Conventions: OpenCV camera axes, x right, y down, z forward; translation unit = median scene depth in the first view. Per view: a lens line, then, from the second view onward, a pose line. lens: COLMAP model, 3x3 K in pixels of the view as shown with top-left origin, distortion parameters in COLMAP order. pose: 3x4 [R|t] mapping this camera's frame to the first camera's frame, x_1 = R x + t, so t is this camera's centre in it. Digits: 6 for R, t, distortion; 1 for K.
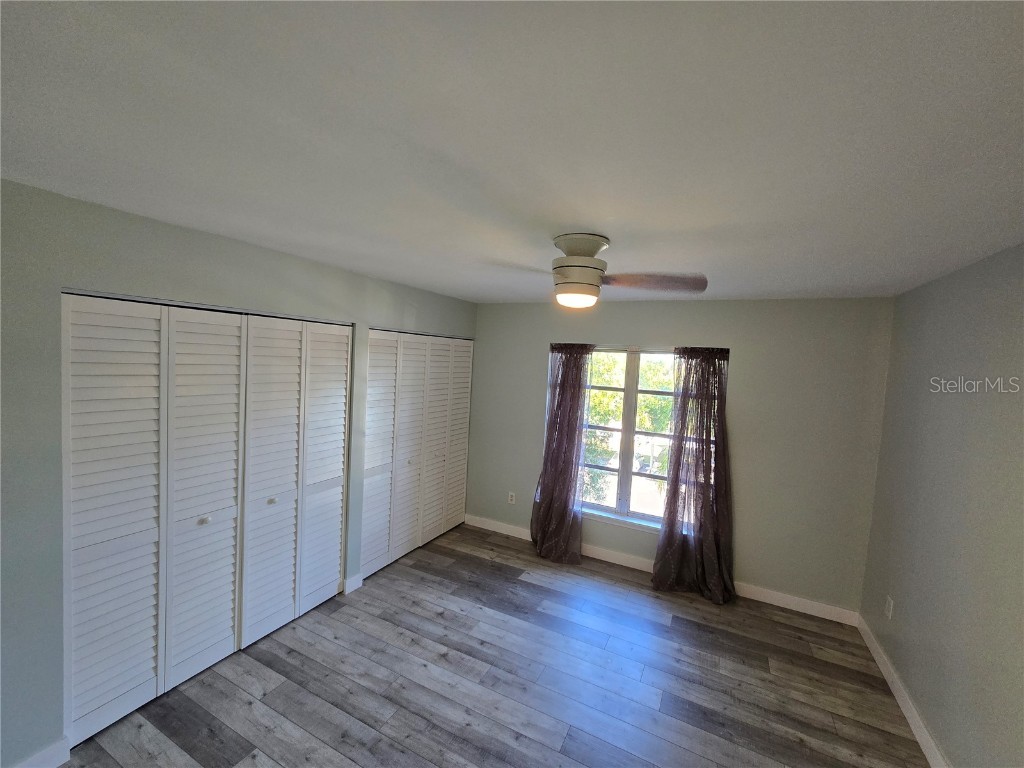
lens RADIAL K [[416.1, 0, 512.0], [0, 416.1, 384.0], [0, 0, 1]] dist [0.001144, 0.000523]
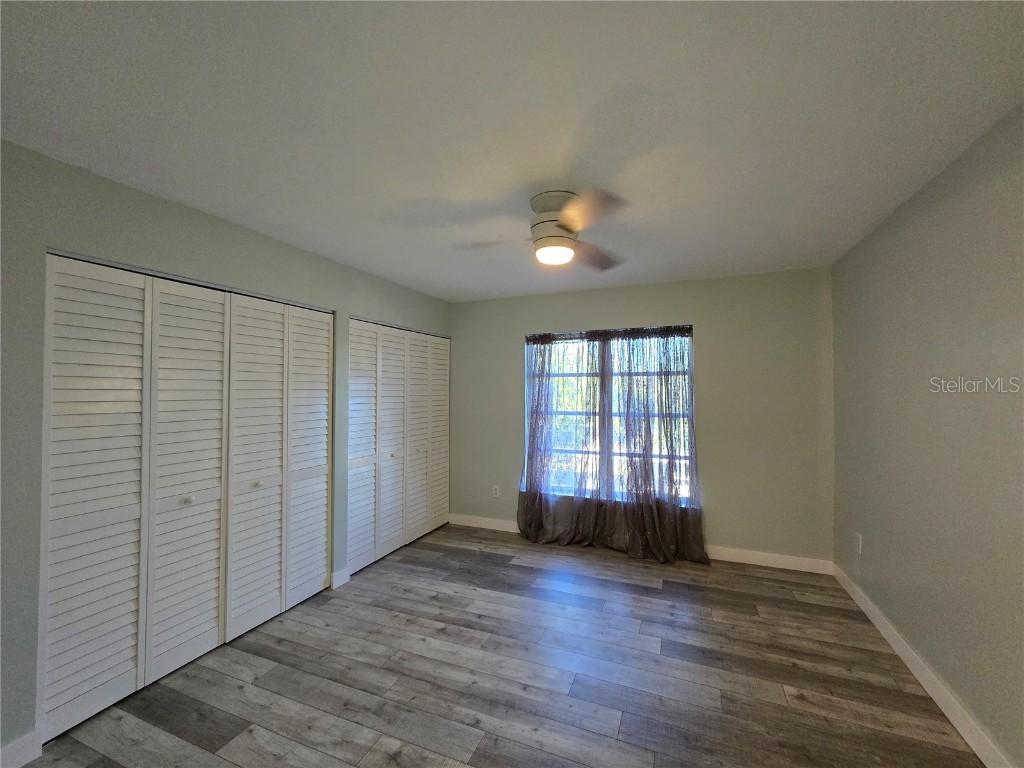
lens RADIAL K [[416.1, 0, 512.0], [0, 416.1, 384.0], [0, 0, 1]] dist [0.001144, 0.000523]
pose [[0.995646, -0.053192, 0.076543, -0.044562], [0.058712, 0.995692, -0.071767, 0.158233], [-0.072396, 0.075948, 0.994480, -0.032993]]
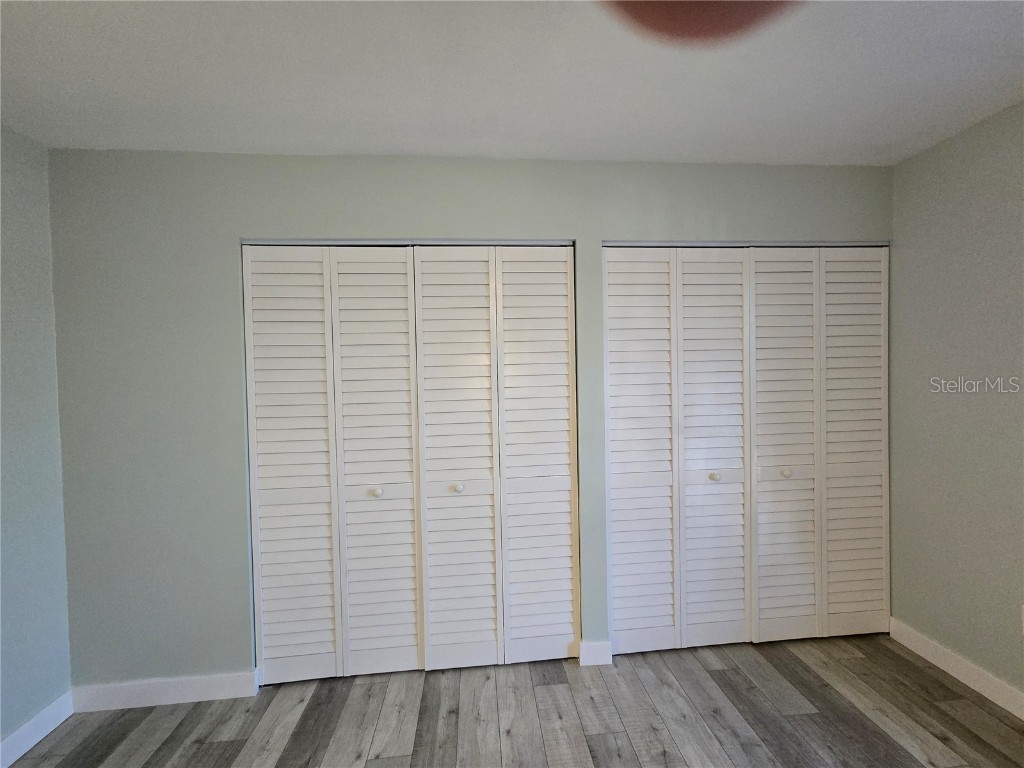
lens RADIAL K [[416.1, 0, 512.0], [0, 416.1, 384.0], [0, 0, 1]] dist [0.001144, 0.000523]
pose [[0.533523, -0.047450, -0.844454, 0.131273], [0.000702, 0.998450, -0.055659, 0.139899], [0.845785, 0.029103, 0.532729, 0.706511]]
